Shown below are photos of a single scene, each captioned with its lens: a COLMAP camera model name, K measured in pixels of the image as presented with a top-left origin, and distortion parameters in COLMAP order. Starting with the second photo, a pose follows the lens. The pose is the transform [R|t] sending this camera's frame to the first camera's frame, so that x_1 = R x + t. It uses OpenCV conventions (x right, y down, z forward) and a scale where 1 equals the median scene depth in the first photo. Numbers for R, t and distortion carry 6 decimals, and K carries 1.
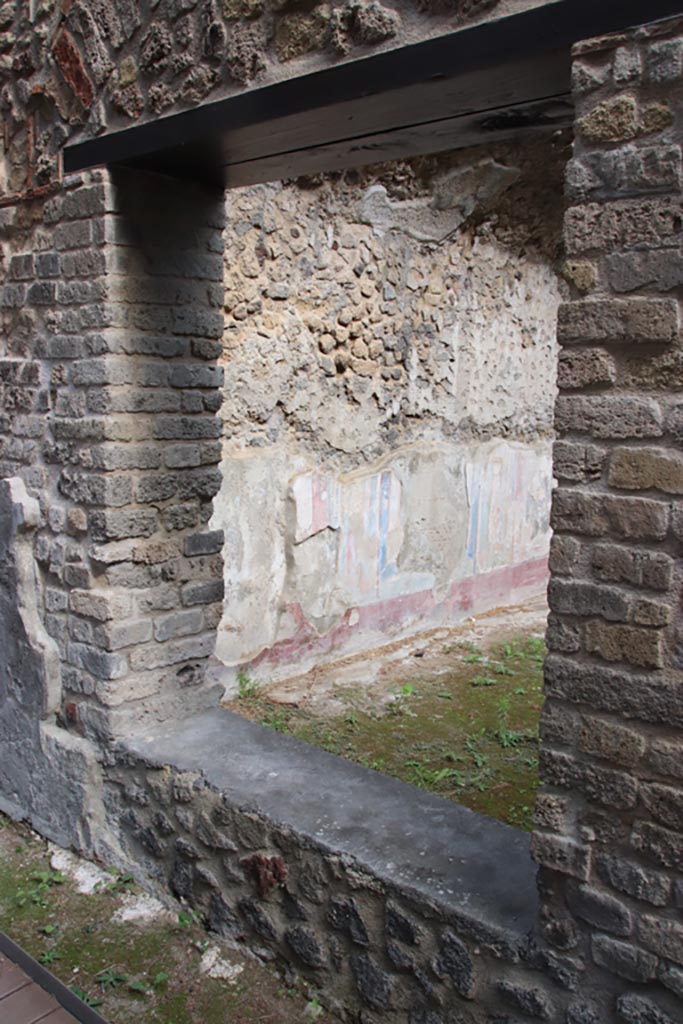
lens RADIAL K [[875.4, 0, 339.3], [0, 875.4, 512.3], [0, 0, 1]] dist [-0.054810, -0.000355]
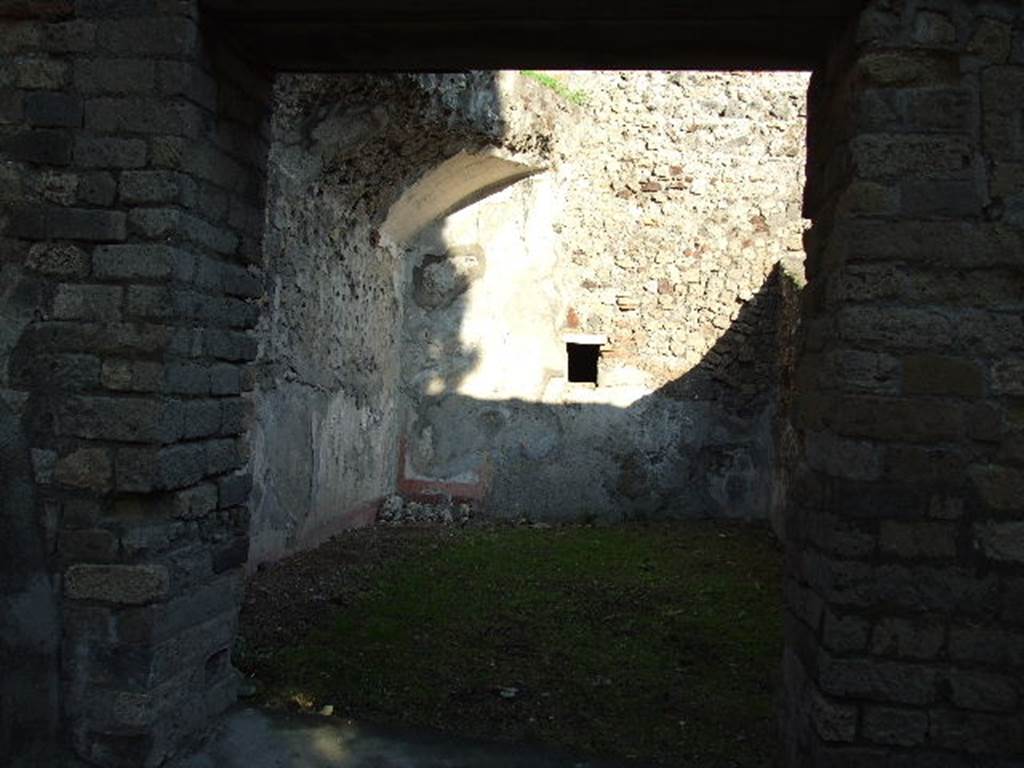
lens RADIAL K [[824.4, 0, 515.1], [0, 824.4, 383.9], [0, 0, 1]] dist [-0.046575, 0.044141]
pose [[0.829604, 0.017423, 0.558081, -0.194435], [0.043334, 0.994489, -0.095465, 0.010822], [-0.556669, 0.103382, 0.824277, 0.127706]]
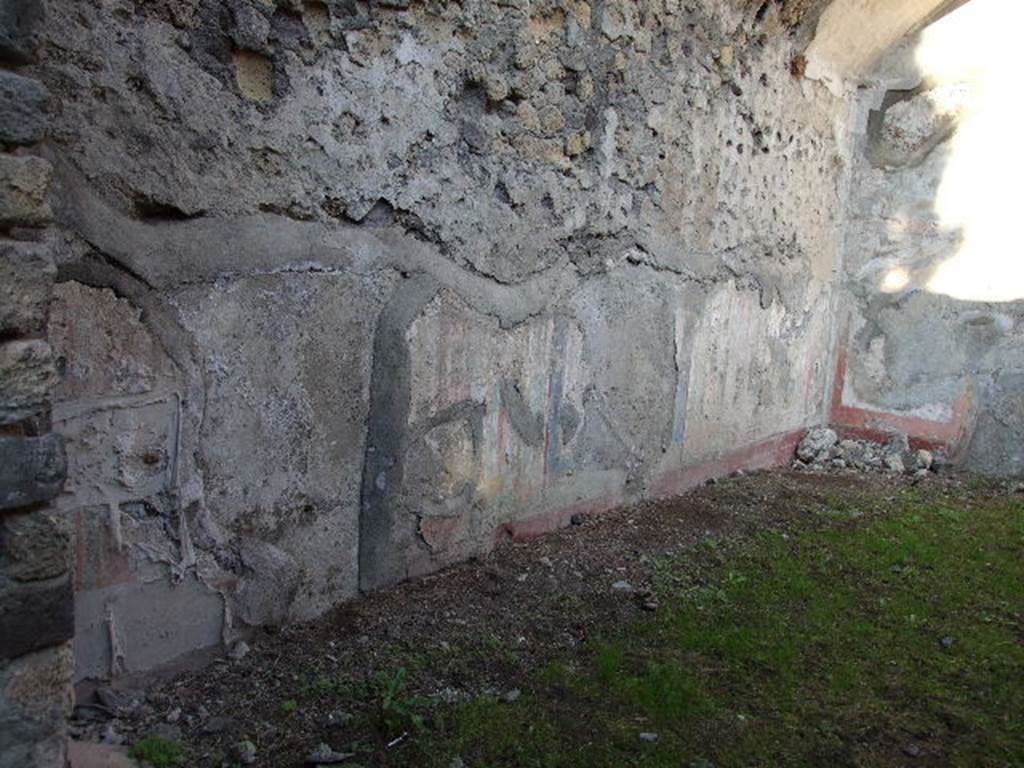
lens RADIAL K [[824.4, 0, 516.2], [0, 824.4, 373.2], [0, 0, 1]] dist [-0.046575, 0.044141]
pose [[0.999657, 0.024667, 0.008799, 0.014544], [-0.024691, 0.999692, 0.002622, -0.004035], [-0.008731, -0.002838, 0.999958, 0.377089]]
